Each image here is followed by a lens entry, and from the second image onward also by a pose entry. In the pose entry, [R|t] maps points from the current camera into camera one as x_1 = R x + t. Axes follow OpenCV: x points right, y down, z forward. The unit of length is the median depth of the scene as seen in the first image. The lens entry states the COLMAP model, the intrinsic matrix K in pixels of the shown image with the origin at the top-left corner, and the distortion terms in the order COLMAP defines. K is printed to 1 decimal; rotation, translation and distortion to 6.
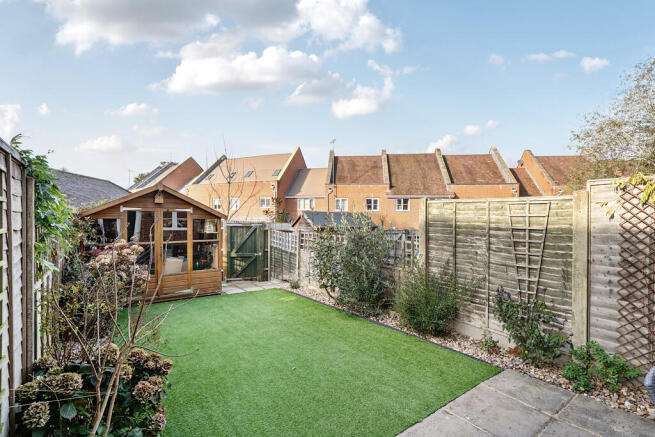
lens RADIAL K [[314.0, 0, 328.9], [0, 314.0, 217.9], [0, 0, 1]] dist [0.001437, -0.000161]
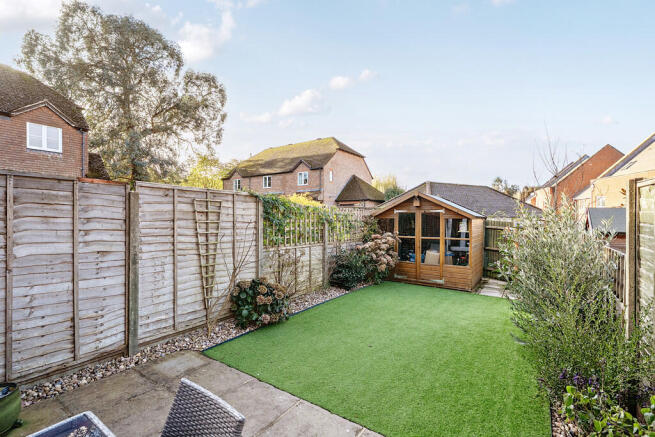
lens RADIAL K [[314.0, 0, 328.8], [0, 314.0, 218.3], [0, 0, 1]] dist [0.001437, -0.000161]
pose [[0.262845, 0.001614, -0.964837, 0.587015], [0.001121, 0.999997, 0.001978, -0.000475], [0.964837, -0.001602, 0.262842, 0.323775]]
